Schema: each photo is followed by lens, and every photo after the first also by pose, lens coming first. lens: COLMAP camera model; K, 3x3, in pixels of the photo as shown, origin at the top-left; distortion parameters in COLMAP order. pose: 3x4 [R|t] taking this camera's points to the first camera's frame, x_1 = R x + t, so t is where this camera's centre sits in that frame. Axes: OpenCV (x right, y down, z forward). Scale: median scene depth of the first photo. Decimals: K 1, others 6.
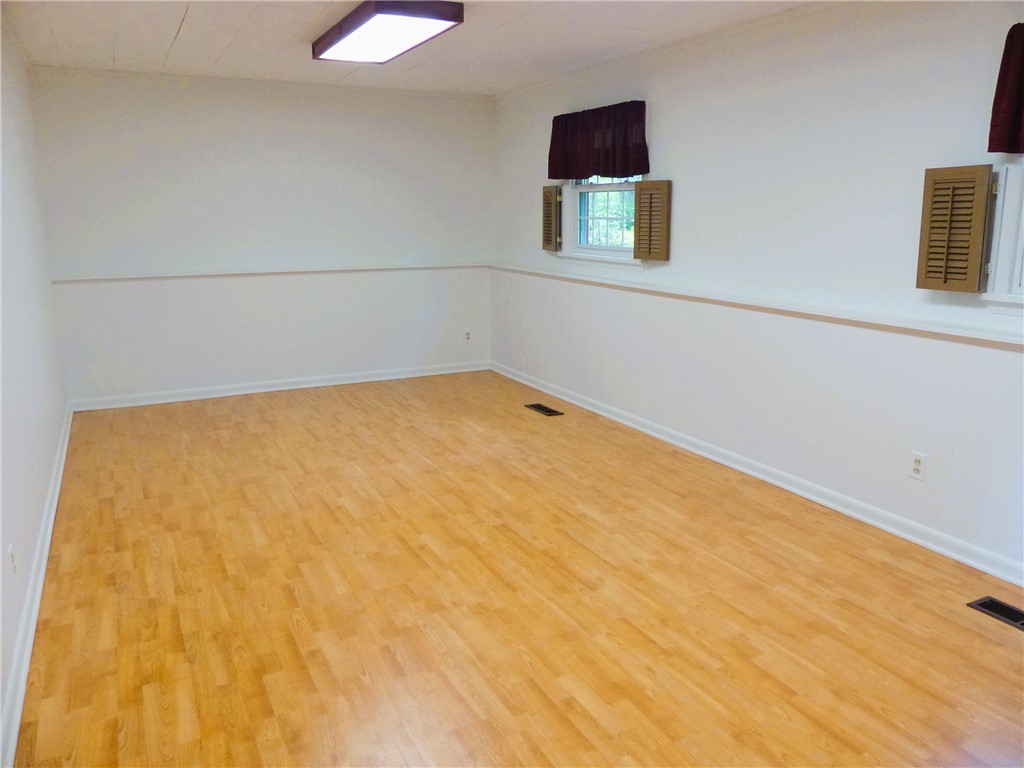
lens RADIAL K [[782.4, 0, 514.1], [0, 782.4, 376.9], [0, 0, 1]] dist [-0.042959, 0.030173]
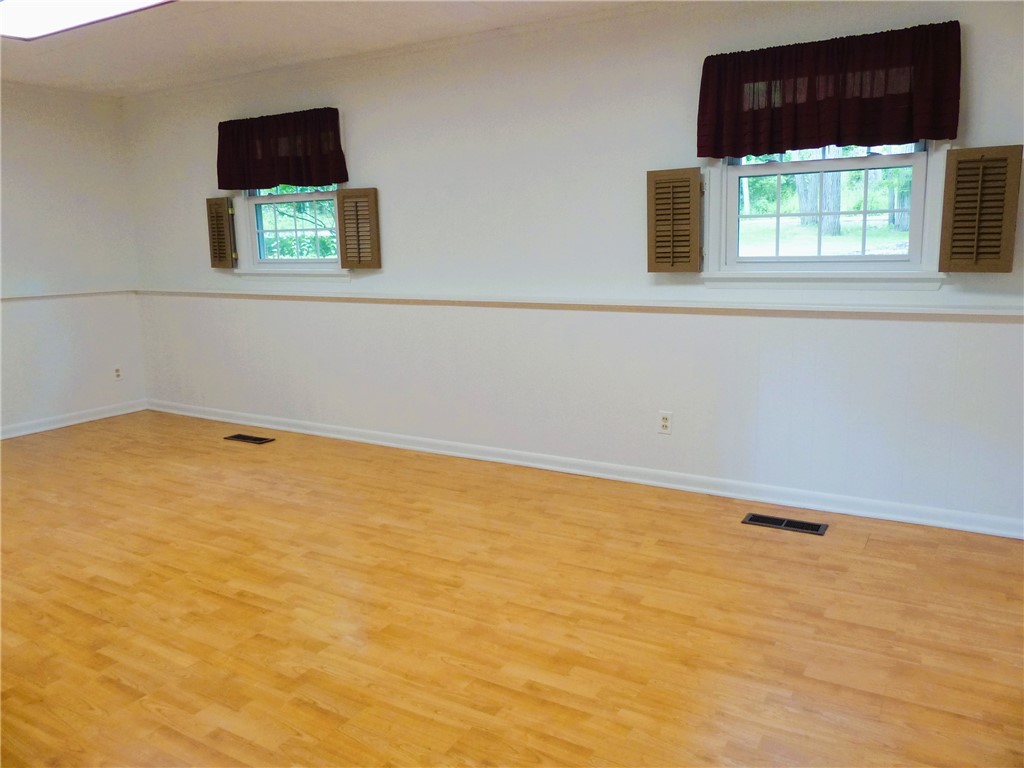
lens RADIAL K [[782.4, 0, 513.6], [0, 782.4, 379.8], [0, 0, 1]] dist [-0.042959, 0.030173]
pose [[0.845414, -0.104896, 0.523710, -0.291944], [0.125565, 0.992077, -0.003990, 0.026686], [-0.519142, 0.069133, 0.851887, 0.106302]]
